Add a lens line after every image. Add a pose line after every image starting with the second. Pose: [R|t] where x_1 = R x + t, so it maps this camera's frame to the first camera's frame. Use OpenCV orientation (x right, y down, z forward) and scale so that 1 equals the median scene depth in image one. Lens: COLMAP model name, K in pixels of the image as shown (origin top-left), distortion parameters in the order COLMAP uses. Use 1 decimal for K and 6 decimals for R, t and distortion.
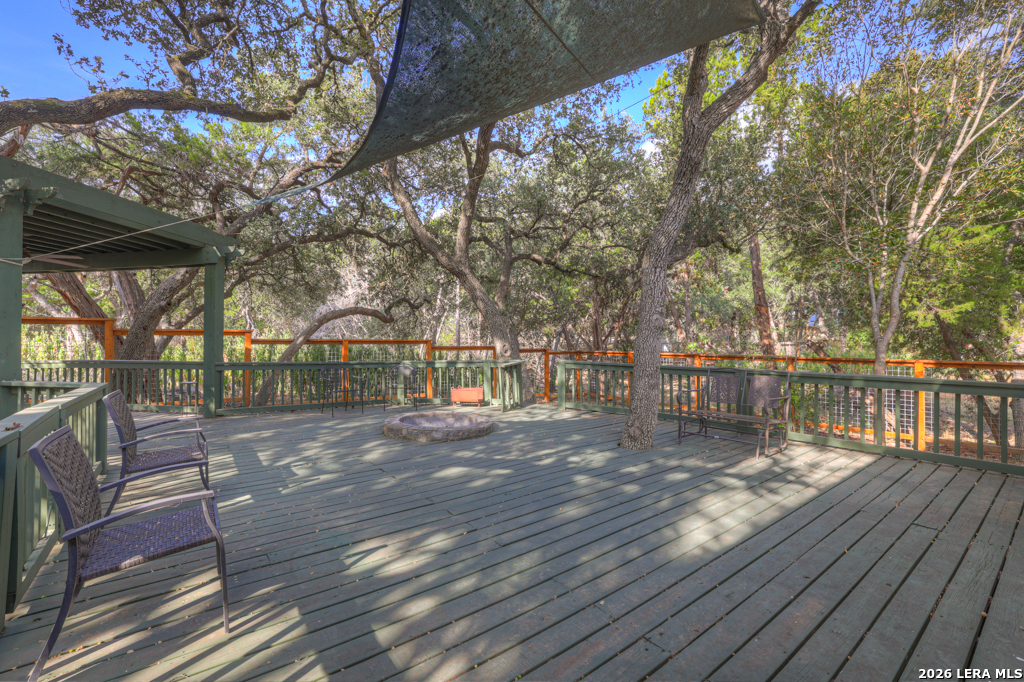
lens RADIAL K [[437.0, 0, 507.1], [0, 437.0, 341.6], [0, 0, 1]] dist [-0.049854, 0.019285]
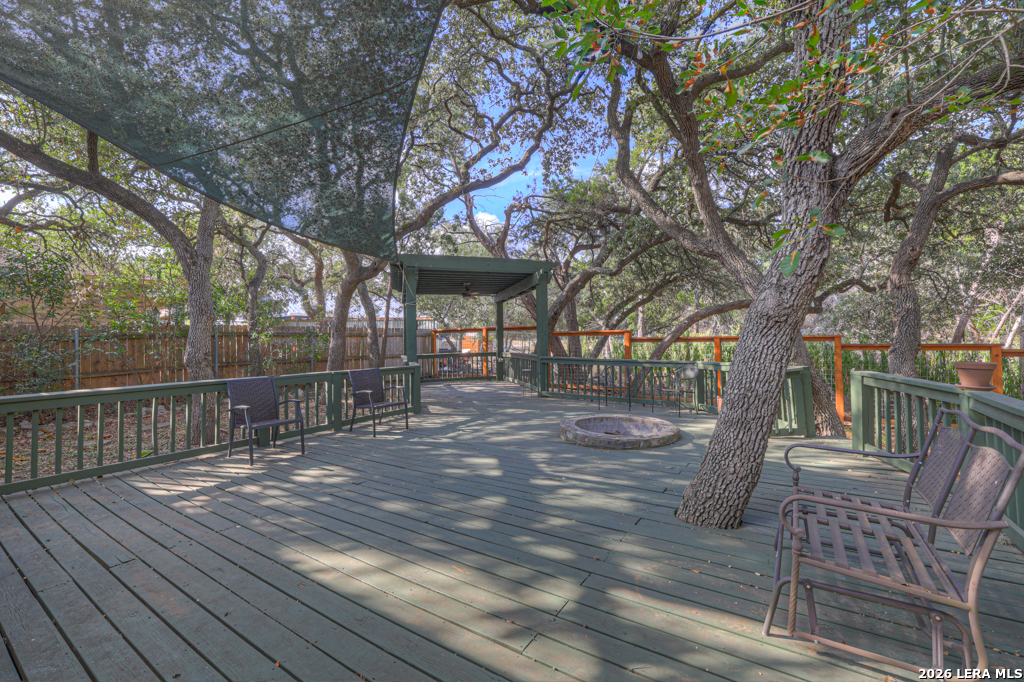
lens RADIAL K [[436.5, 0, 505.9], [0, 436.5, 339.2], [0, 0, 1]] dist [-0.049341, 0.019343]
pose [[0.334018, -0.008245, -0.942530, 1.095979], [0.014735, 0.999885, -0.003524, -0.010369], [0.942451, -0.012711, 0.334102, 0.791585]]
